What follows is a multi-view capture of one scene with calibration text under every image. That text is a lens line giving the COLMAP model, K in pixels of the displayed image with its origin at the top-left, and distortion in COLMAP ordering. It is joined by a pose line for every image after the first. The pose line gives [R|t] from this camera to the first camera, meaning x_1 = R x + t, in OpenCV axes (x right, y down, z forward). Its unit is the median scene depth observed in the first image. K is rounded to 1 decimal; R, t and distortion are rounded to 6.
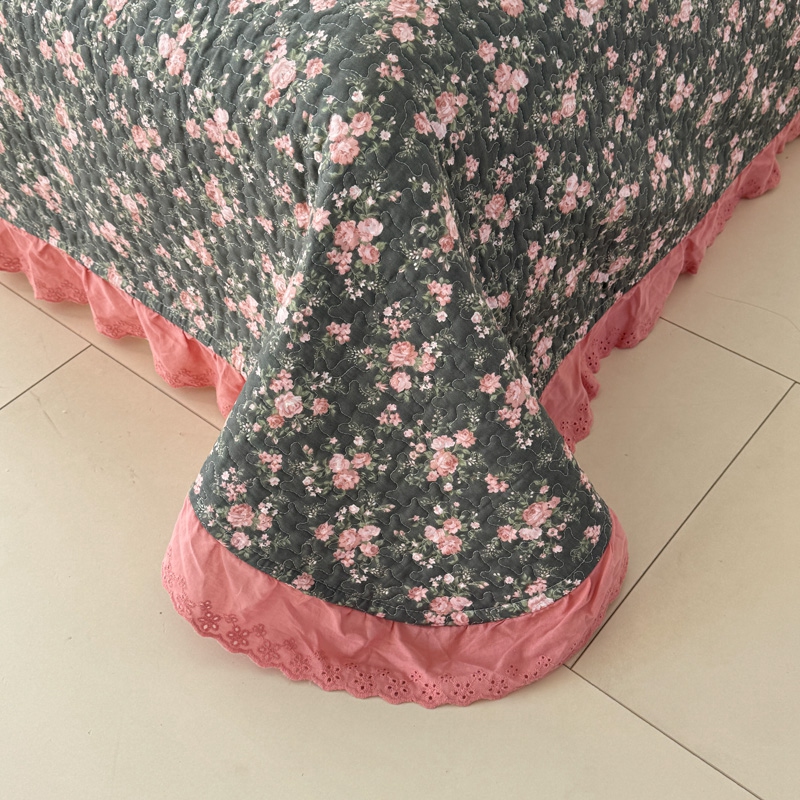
lens RADIAL K [[1047.2, 0, 403.2], [0, 1047.2, 401.7], [0, 0, 1]] dist [0.078848, 0.000000]
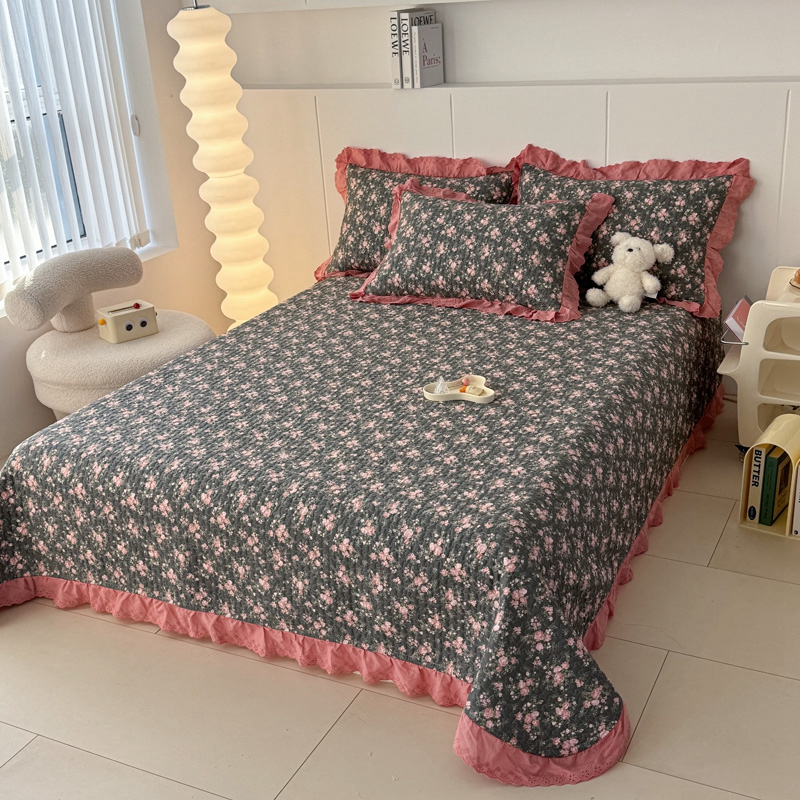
lens RADIAL K [[1047.2, 0, 393.4], [0, 1047.2, 395.0], [0, 0, 1]] dist [0.078848, 0.000000]
pose [[0.975683, -0.114409, 0.186955, -0.782975], [0.187000, 0.879445, -0.437730, 0.515446], [-0.114337, 0.462046, 0.879455, -1.637129]]
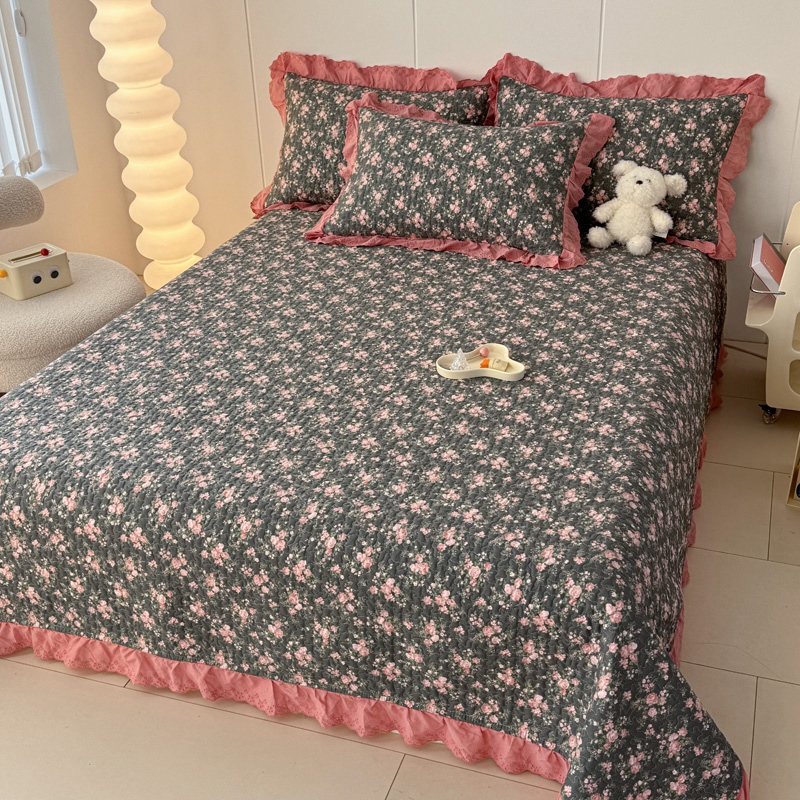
lens RADIAL K [[1047.2, 0, 396.0], [0, 1047.2, 389.5], [0, 0, 1]] dist [0.078848, 0.000000]
pose [[0.937584, -0.161378, 0.308047, -1.035210], [0.263578, 0.907609, -0.326761, -0.046555], [-0.226854, 0.387560, 0.893496, -1.094439]]
